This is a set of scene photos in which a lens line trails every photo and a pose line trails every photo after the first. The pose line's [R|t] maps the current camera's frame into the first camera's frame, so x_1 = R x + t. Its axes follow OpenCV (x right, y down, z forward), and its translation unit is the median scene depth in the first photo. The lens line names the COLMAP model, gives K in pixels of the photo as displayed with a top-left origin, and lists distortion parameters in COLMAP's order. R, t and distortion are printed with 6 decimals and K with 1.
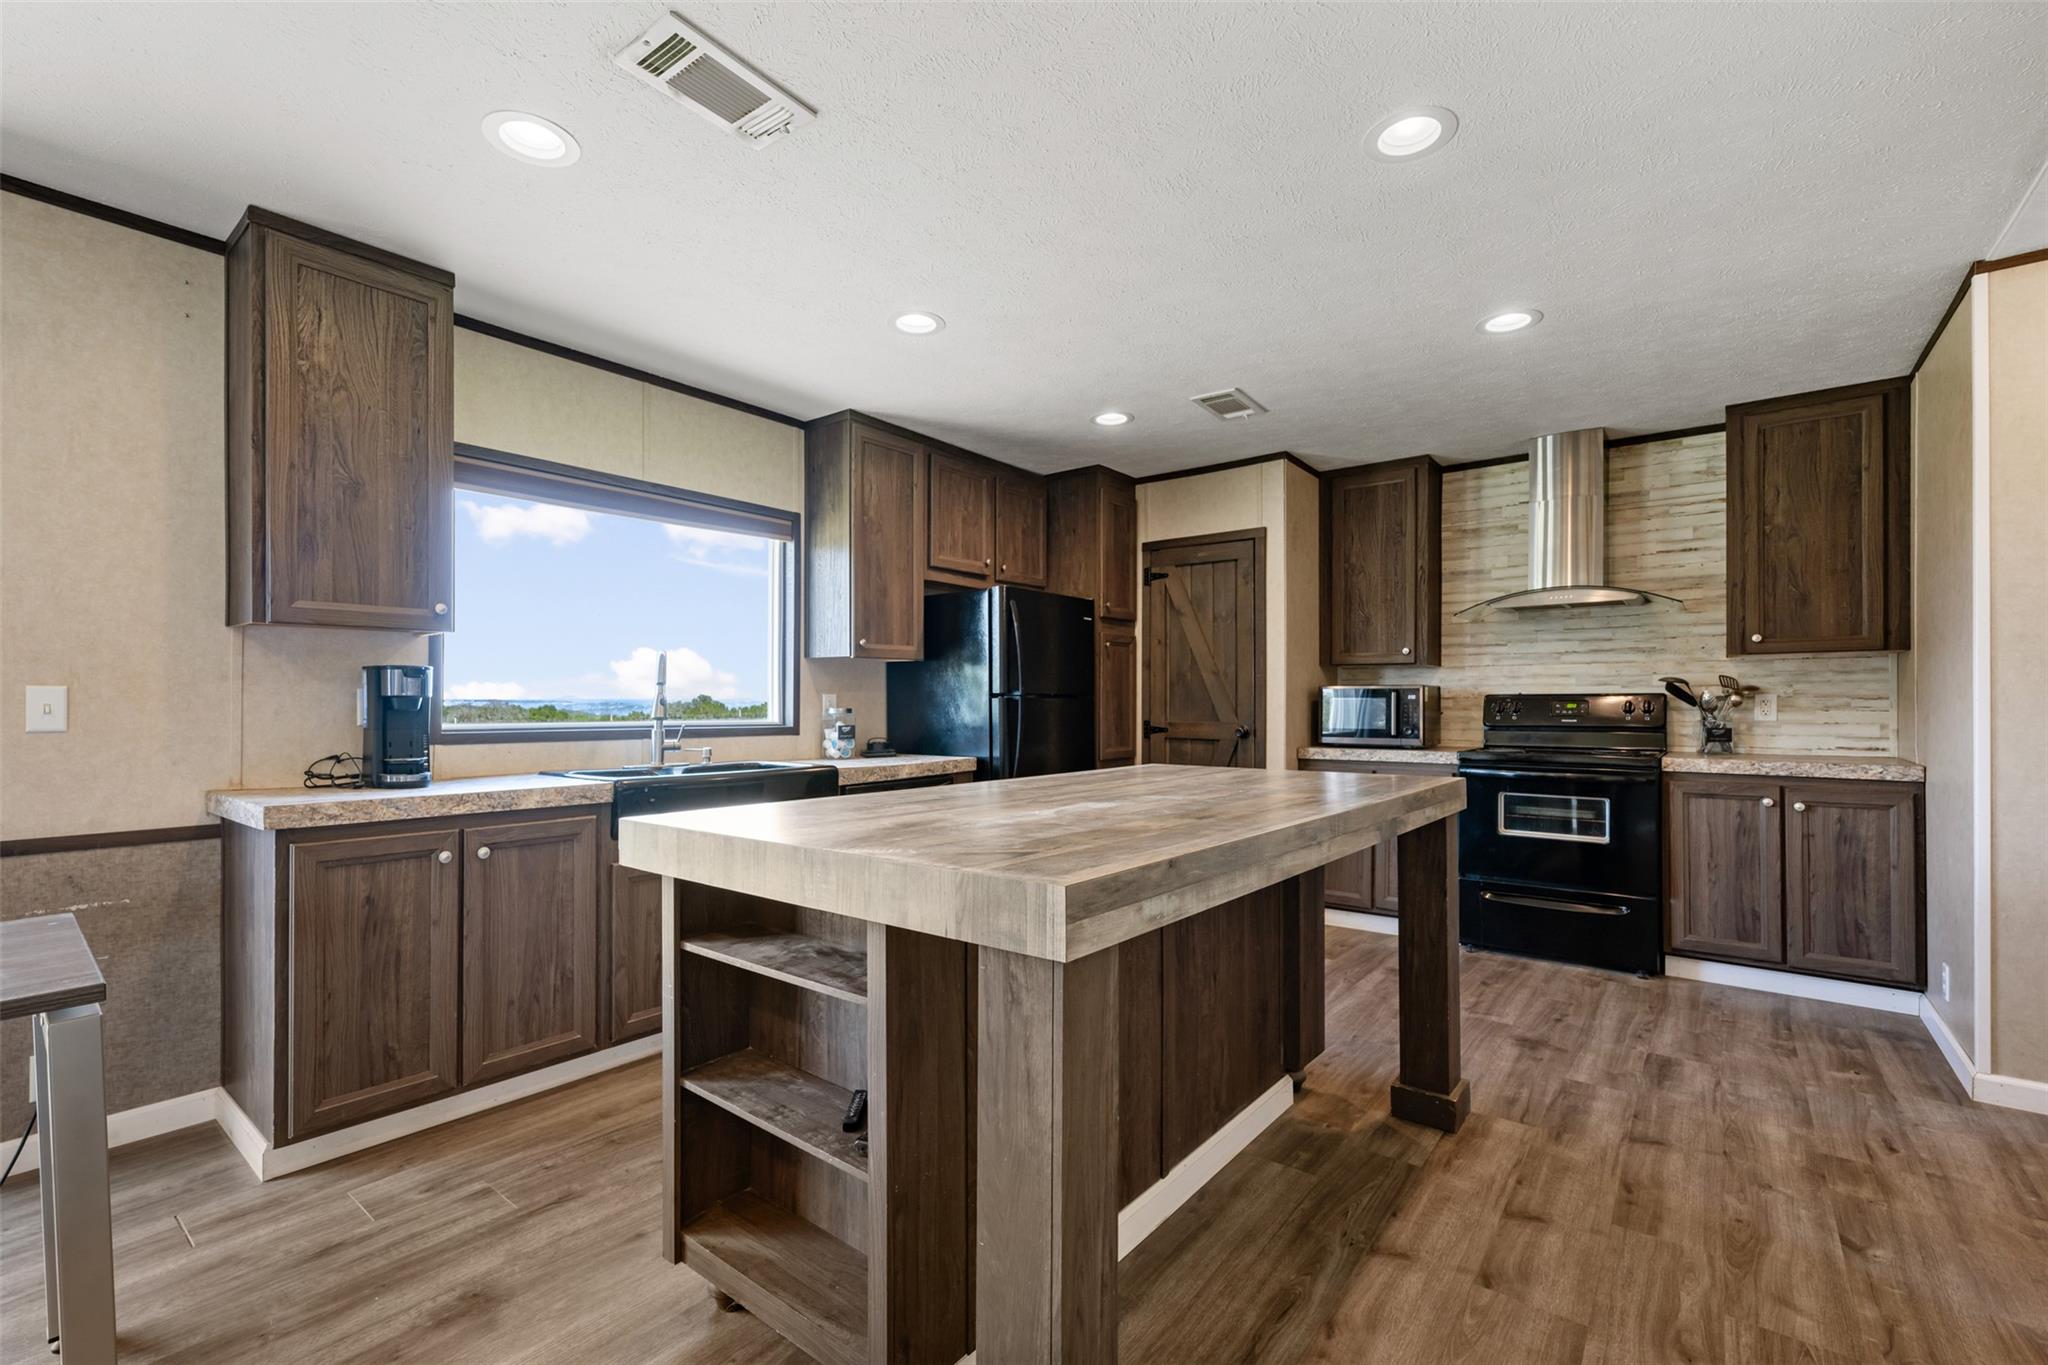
lens RADIAL K [[879.2, 0, 1024.2], [0, 879.2, 702.2], [0, 0, 1]] dist [-0.000678, 0.000556]
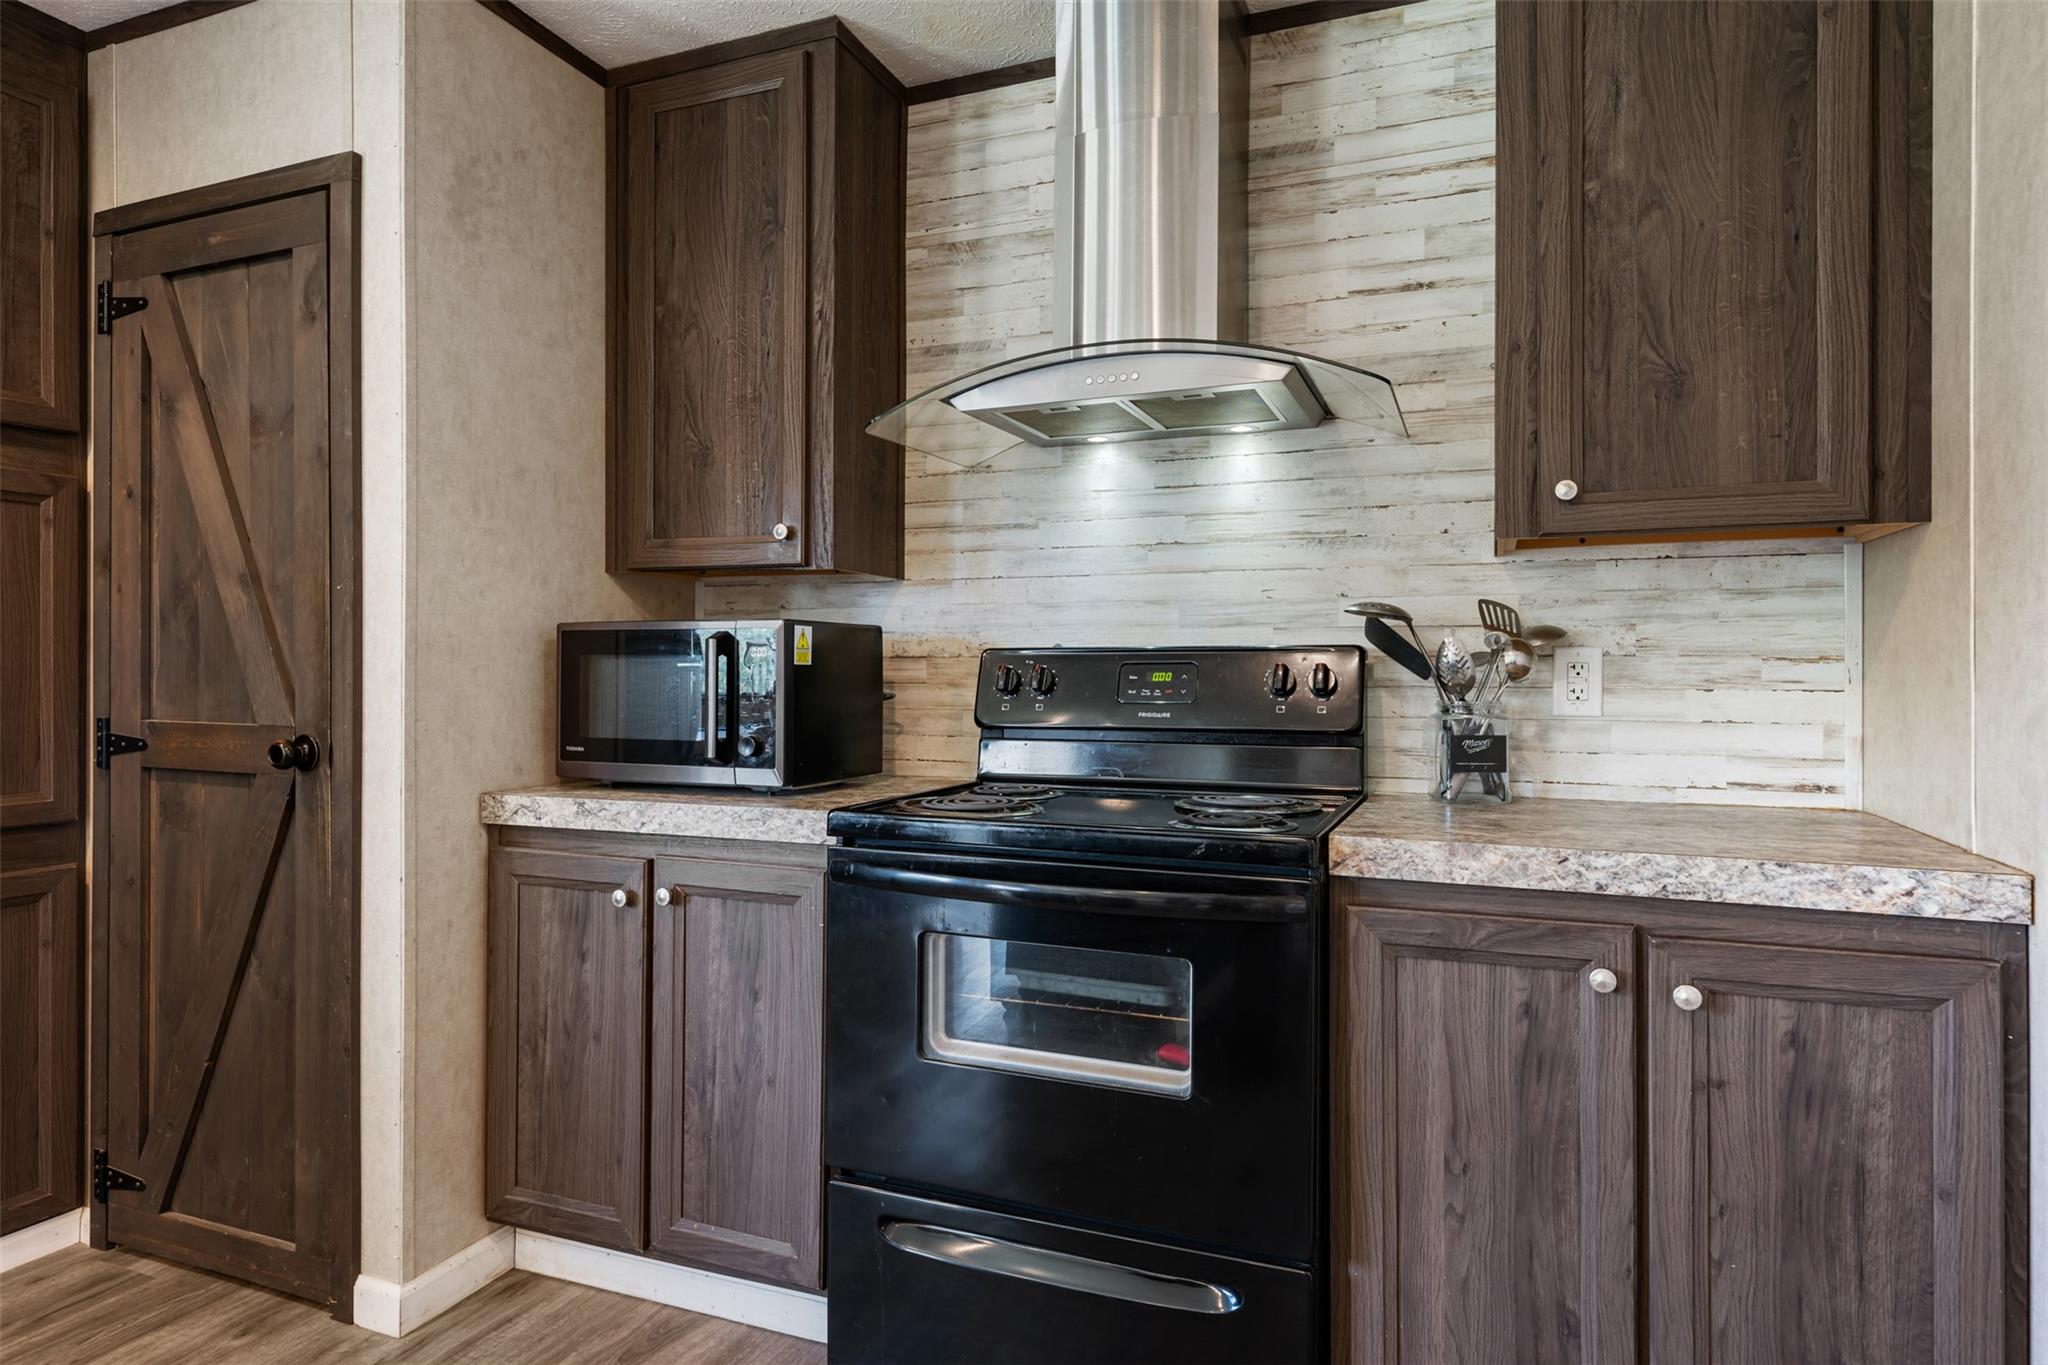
lens RADIAL K [[1149.6, 0, 1025.9], [0, 1149.6, 677.9], [0, 0, 1]] dist [-0.001596, -0.000017]
pose [[0.958565, -0.000143, 0.284874, 0.507910], [-0.001936, 0.999974, 0.007015, 0.001224], [-0.284867, -0.007276, 0.958539, 0.637541]]
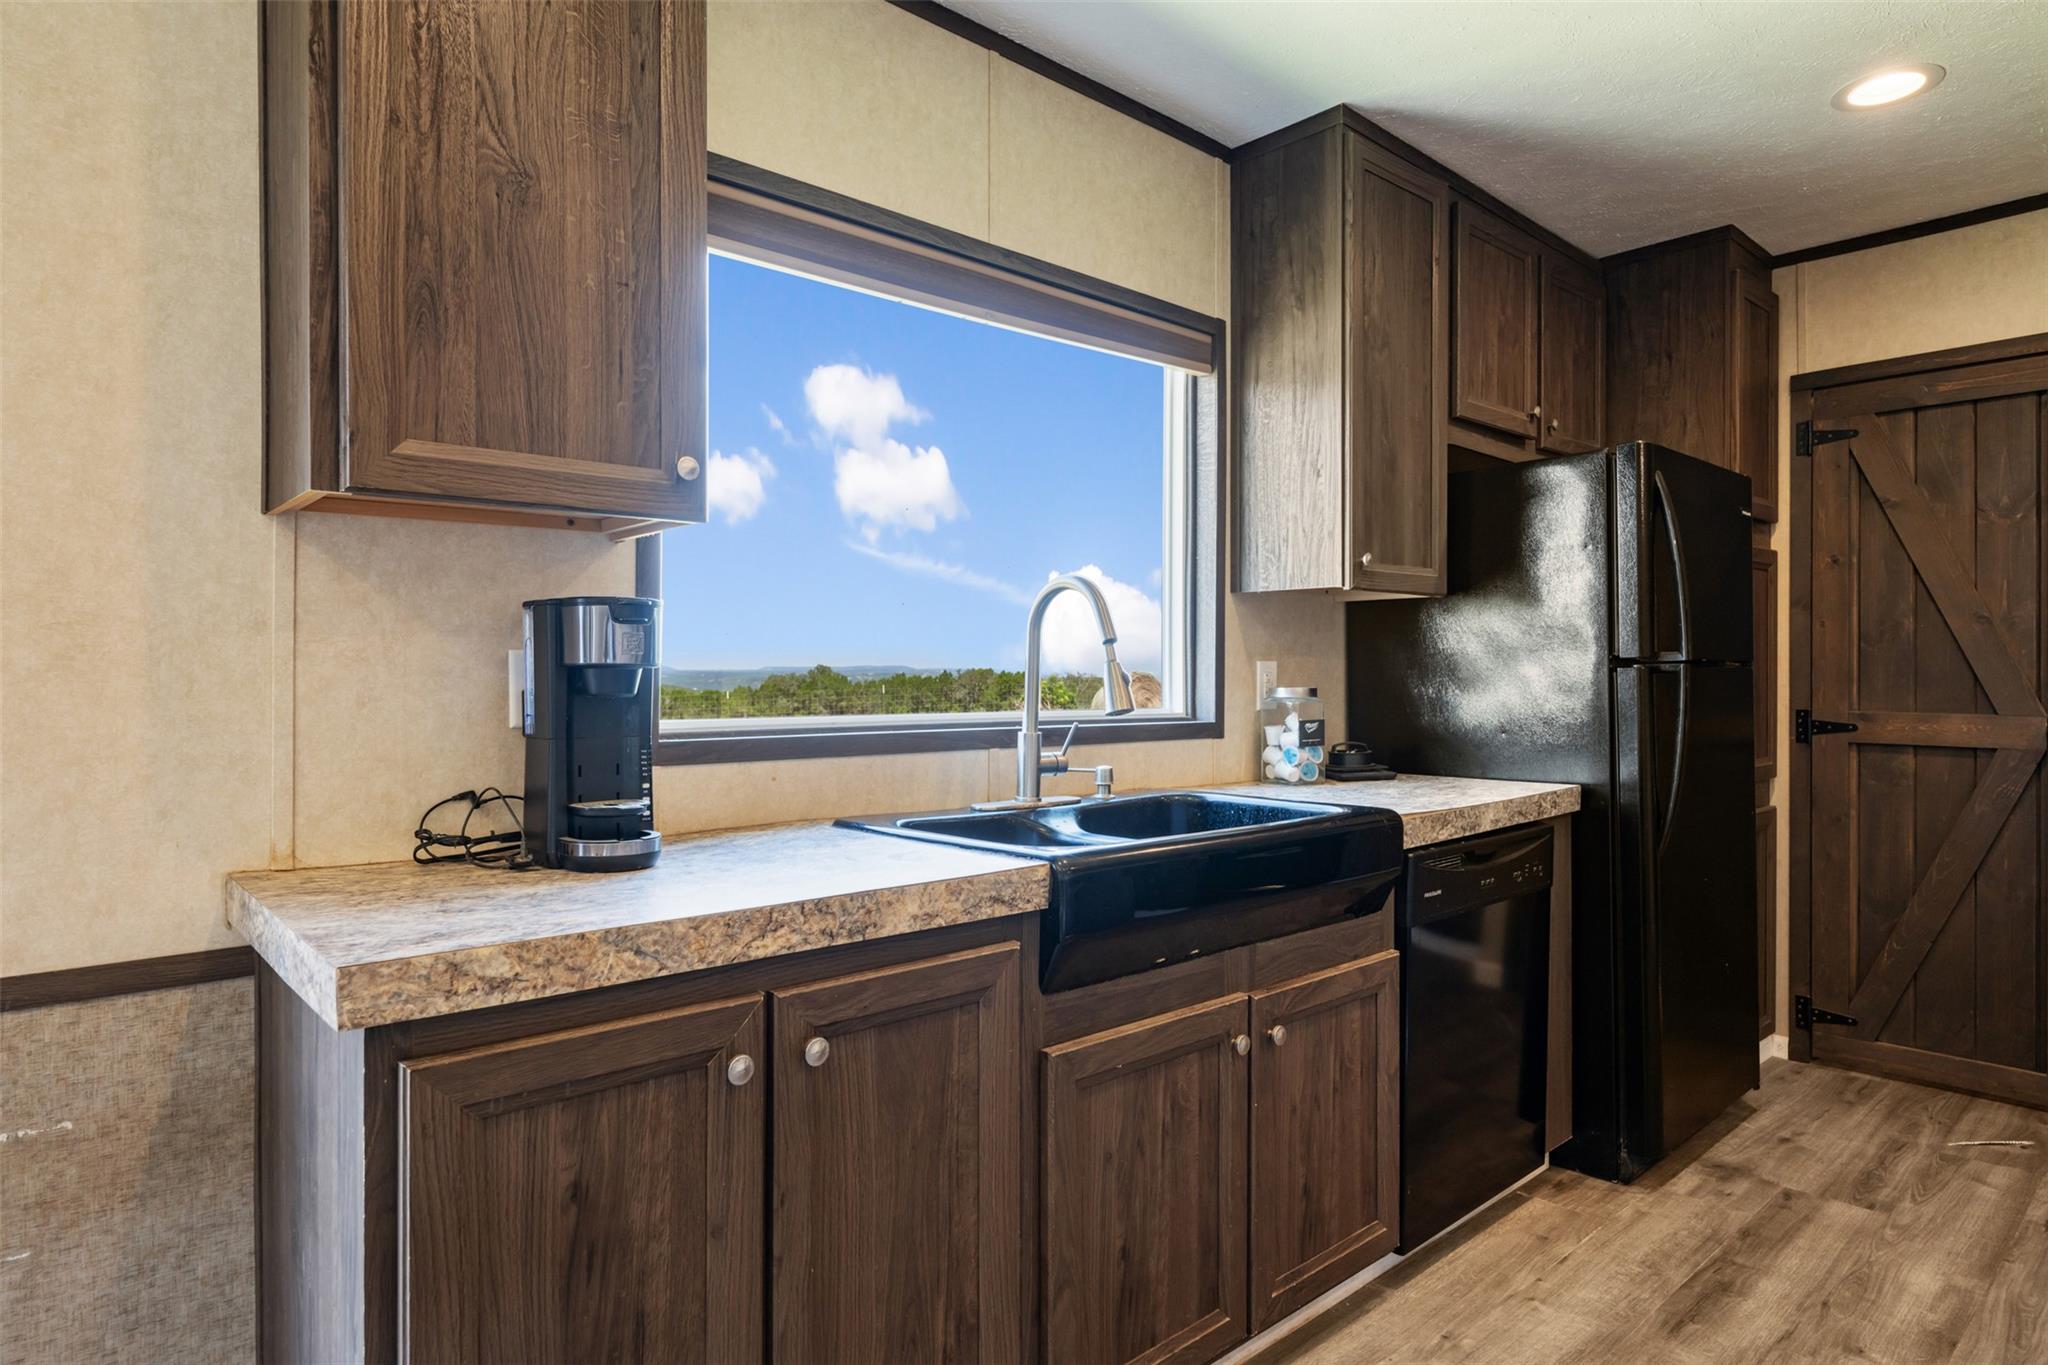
lens RADIAL K [[1149.6, 0, 1025.9], [0, 1149.6, 677.9], [0, 0, 1]] dist [-0.001596, -0.000017]
pose [[0.985253, -0.000592, -0.171103, -0.287053], [0.001147, 0.999994, 0.003145, -0.001497], [0.171100, -0.003295, 0.985248, 0.331576]]
